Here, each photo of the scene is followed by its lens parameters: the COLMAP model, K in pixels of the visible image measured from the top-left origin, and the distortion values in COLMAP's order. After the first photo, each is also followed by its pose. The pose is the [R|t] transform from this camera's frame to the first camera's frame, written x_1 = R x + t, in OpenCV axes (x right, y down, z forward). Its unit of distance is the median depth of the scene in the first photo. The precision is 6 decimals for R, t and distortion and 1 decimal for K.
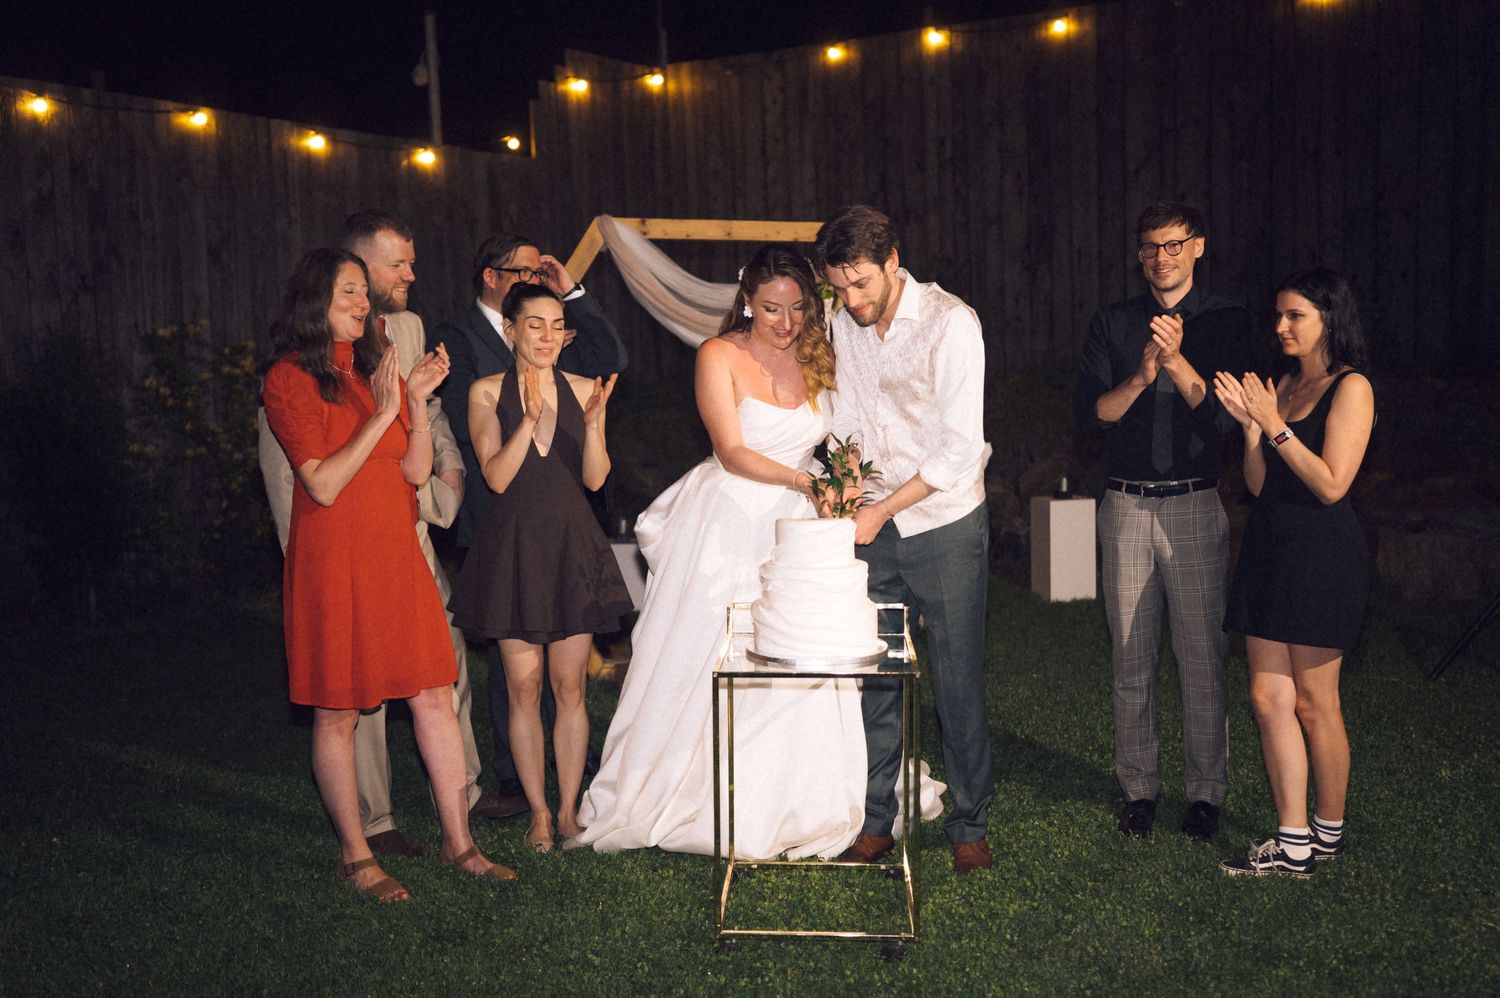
lens RADIAL K [[1552.2, 0, 750.0], [0, 1552.2, 499.0], [0, 0, 1]] dist [-0.001779, 0.010874]
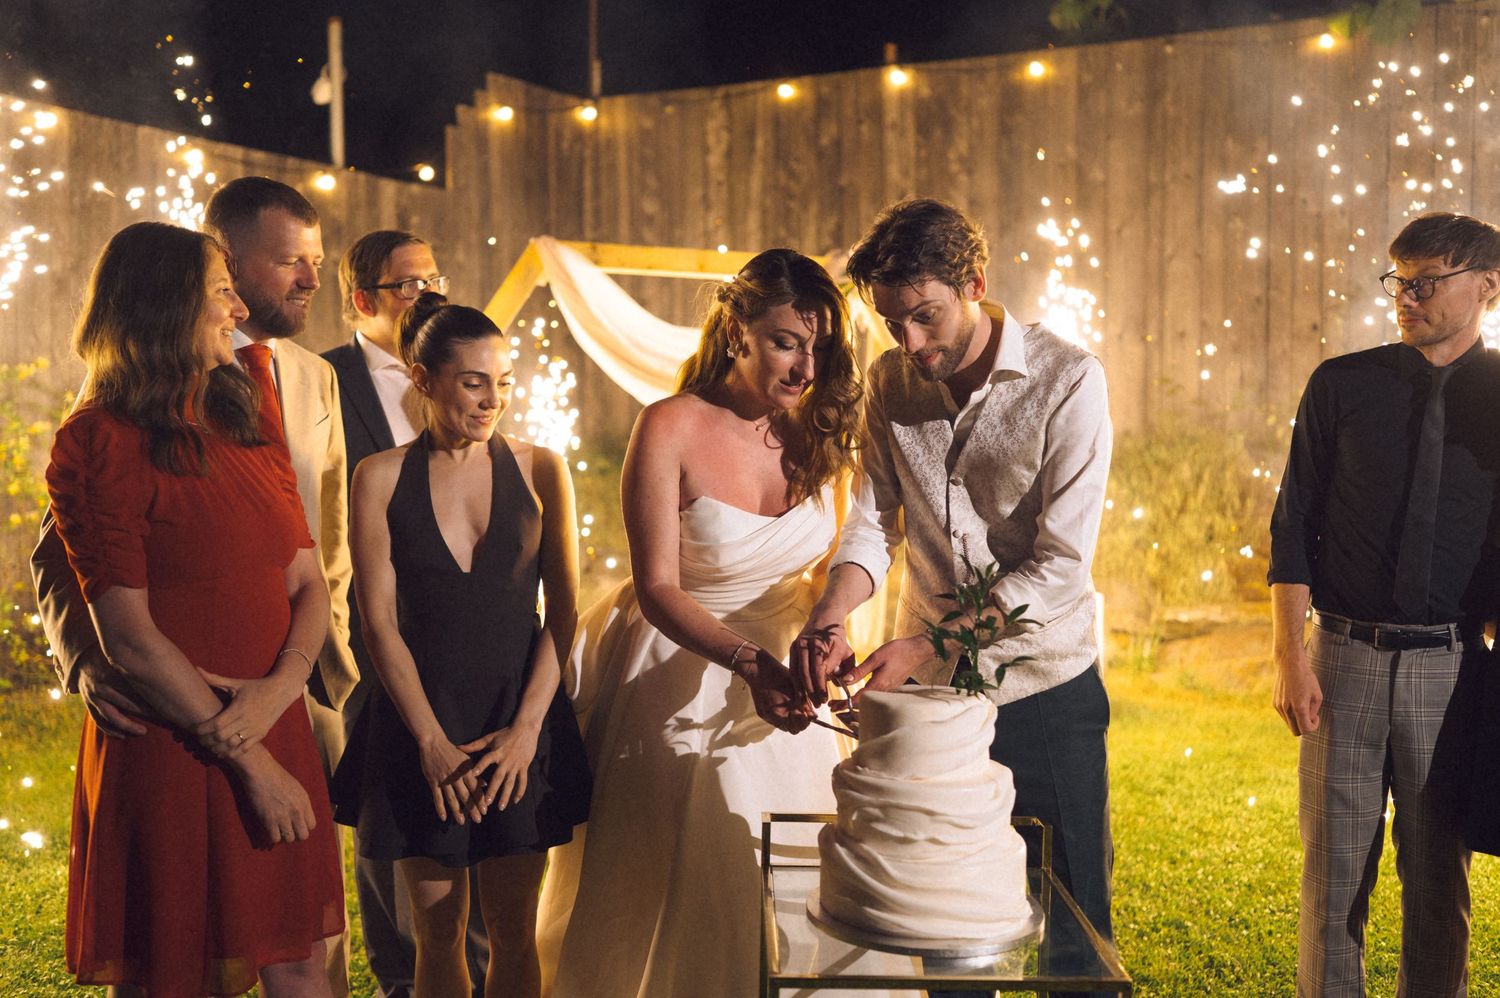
lens RADIAL K [[1498.7, 0, 786.6], [0, 1498.7, 493.8], [0, 0, 1]] dist [-0.010410, -0.001742]
pose [[0.995623, 0.021311, 0.091002, -0.023822], [-0.017422, 0.998909, -0.043317, -0.013887], [-0.091826, 0.041542, 0.994908, 0.151856]]
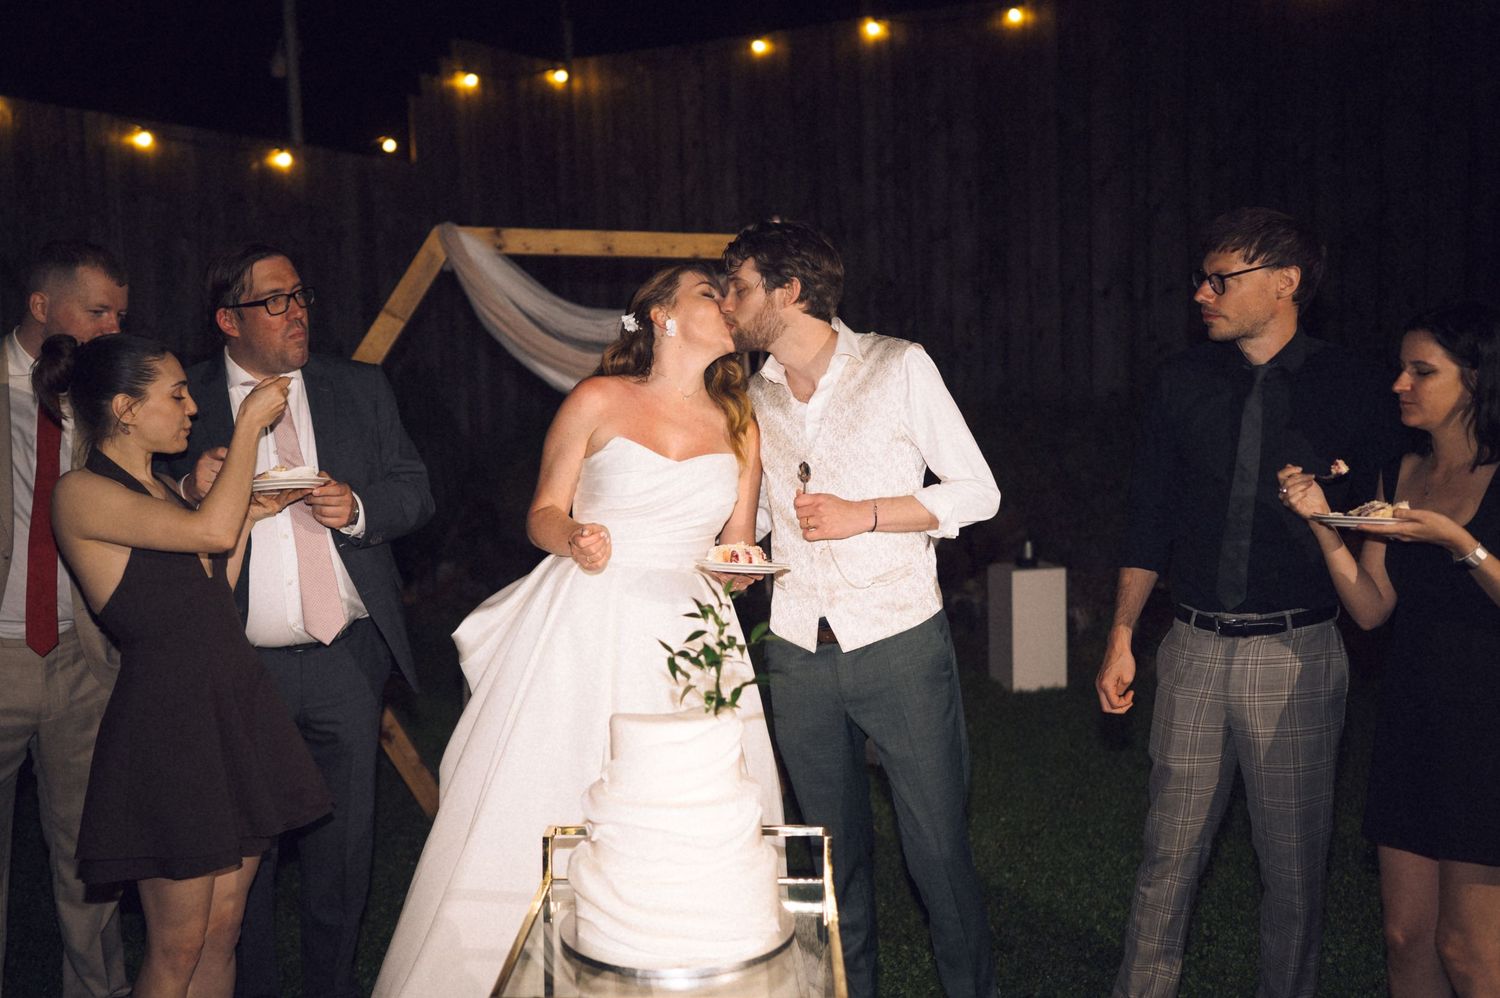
lens RADIAL K [[1552.2, 0, 750.0], [0, 1552.2, 499.0], [0, 0, 1]] dist [-0.001779, 0.010874]
pose [[0.999282, -0.001795, 0.037846, 0.017333], [0.002253, 0.999925, -0.012061, -0.022608], [-0.037822, 0.012137, 0.999211, 0.141067]]
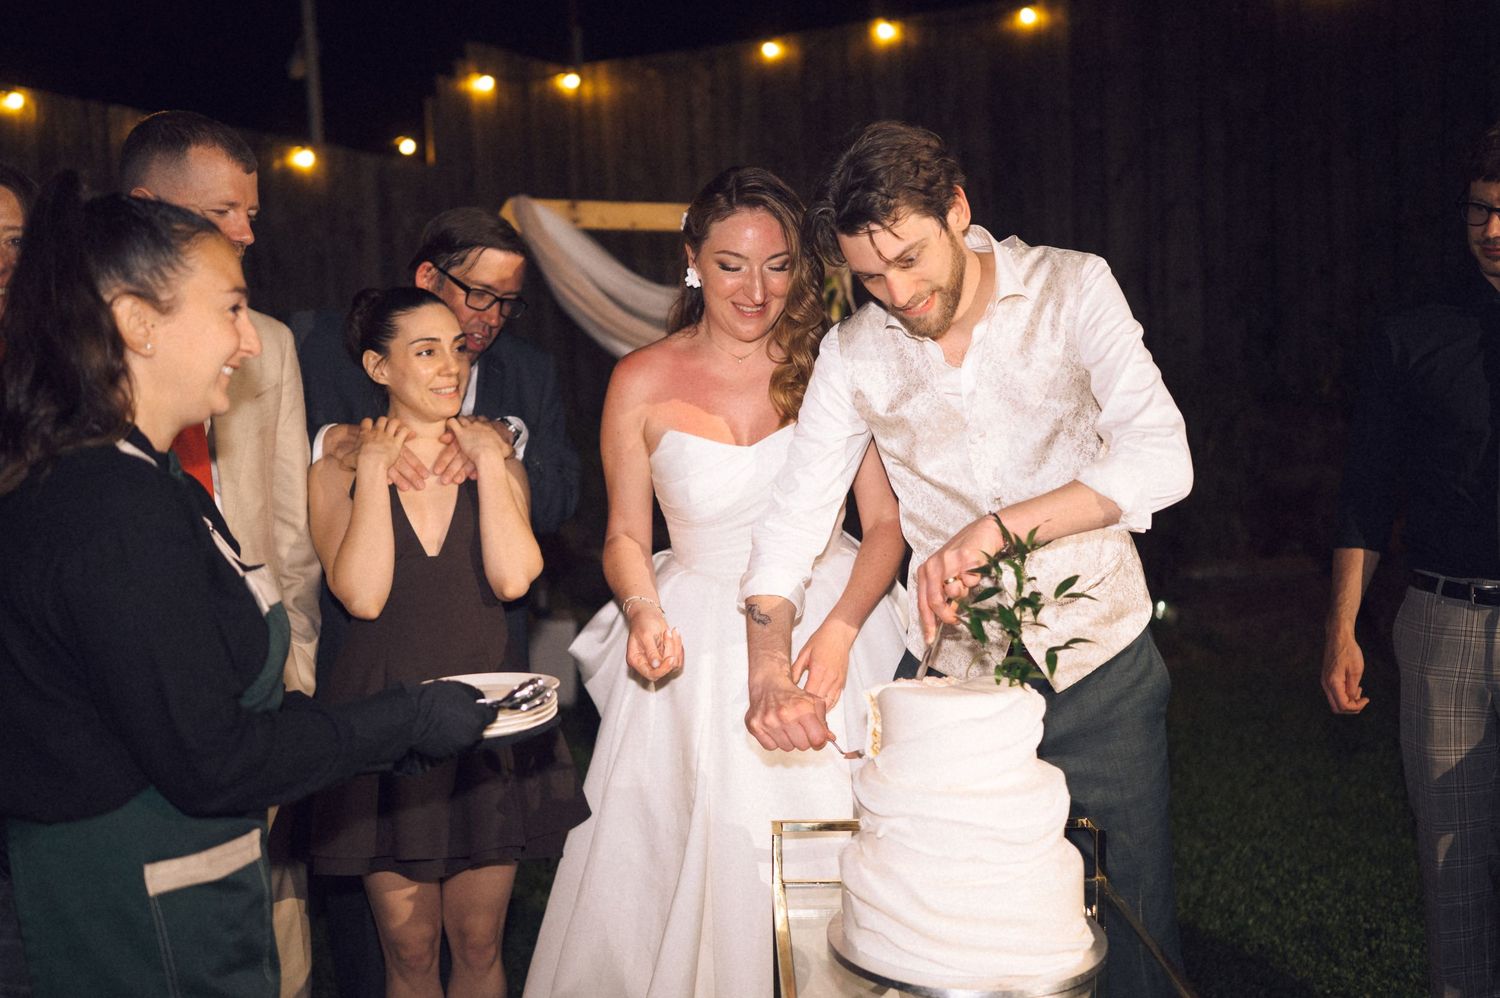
lens RADIAL K [[1471.8, 0, 750.0], [0, 1471.8, 499.0], [0, 0, 1]] dist [0.001613, -0.006365]
pose [[0.997587, -0.011260, 0.068508, -0.021681], [0.012626, 0.999730, -0.019532, -0.014436], [-0.068269, 0.020350, 0.997459, 0.184948]]
